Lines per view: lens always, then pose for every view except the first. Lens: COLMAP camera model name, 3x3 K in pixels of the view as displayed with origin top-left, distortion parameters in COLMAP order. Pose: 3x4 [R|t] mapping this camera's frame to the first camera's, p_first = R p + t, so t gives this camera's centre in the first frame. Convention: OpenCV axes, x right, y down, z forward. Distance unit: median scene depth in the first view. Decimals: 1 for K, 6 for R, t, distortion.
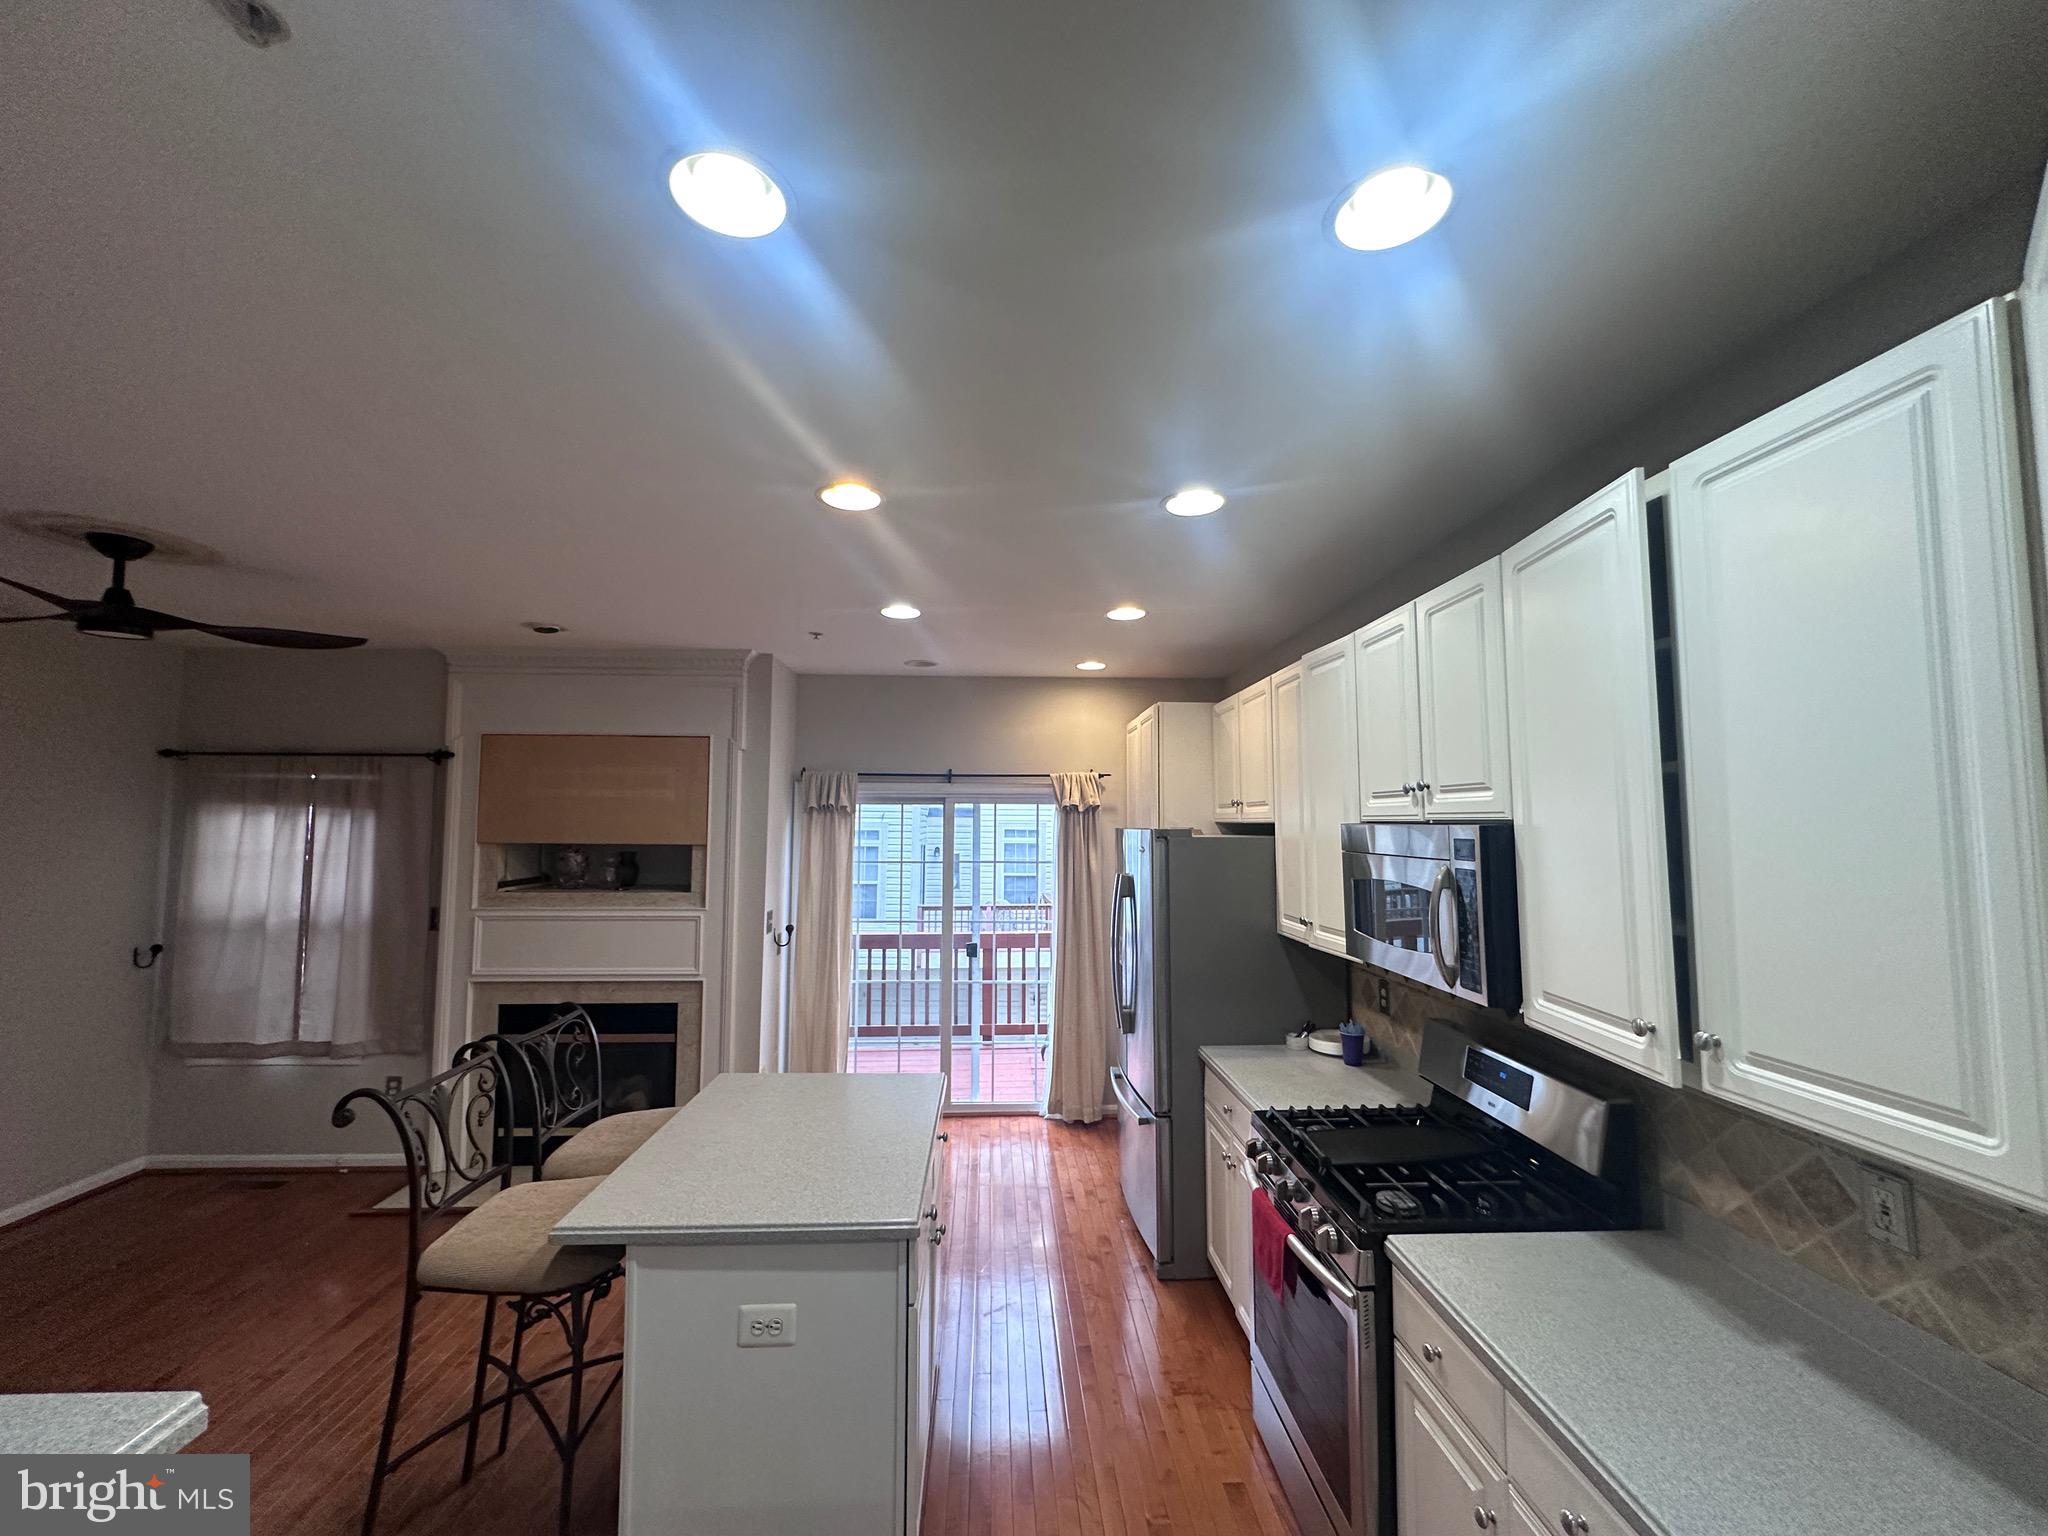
lens RADIAL K [[819.1, 0, 1023.5], [0, 819.1, 770.6], [0, 0, 1]] dist [-0.000161, 0.000088]
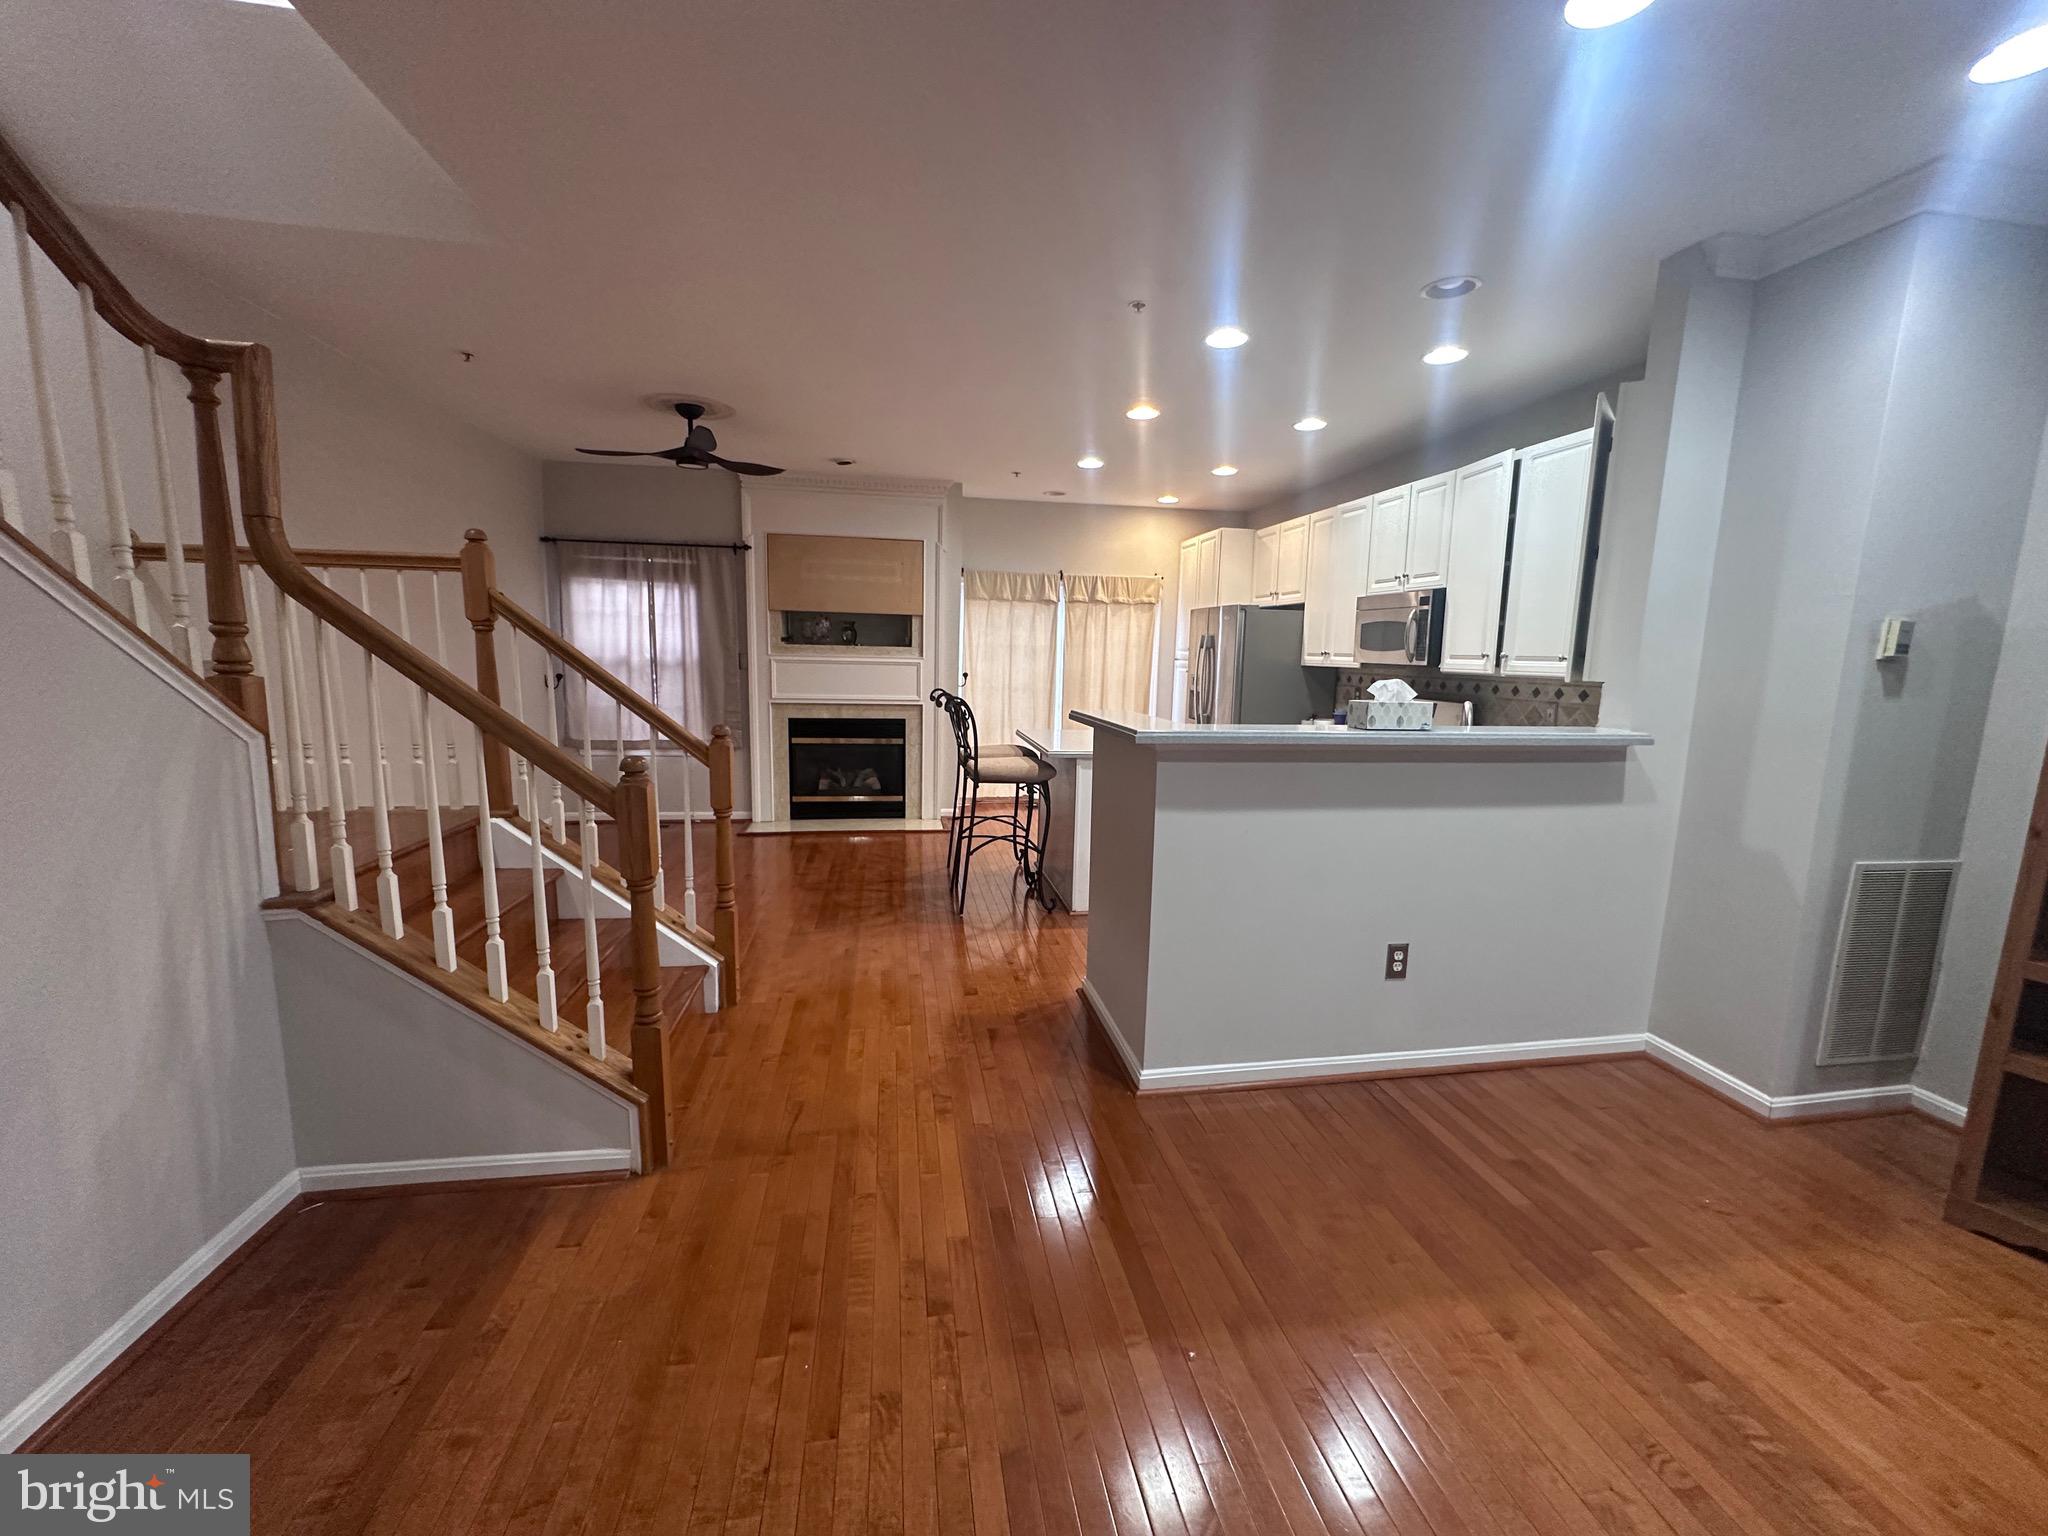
lens RADIAL K [[819.1, 0, 1025.7], [0, 819.1, 767.8], [0, 0, 1]] dist [-0.000161, 0.000088]
pose [[0.992291, 0.001119, 0.123921, -0.399801], [-0.027228, 0.977494, 0.209198, 0.046676], [-0.120898, -0.210960, 0.969990, -0.558793]]
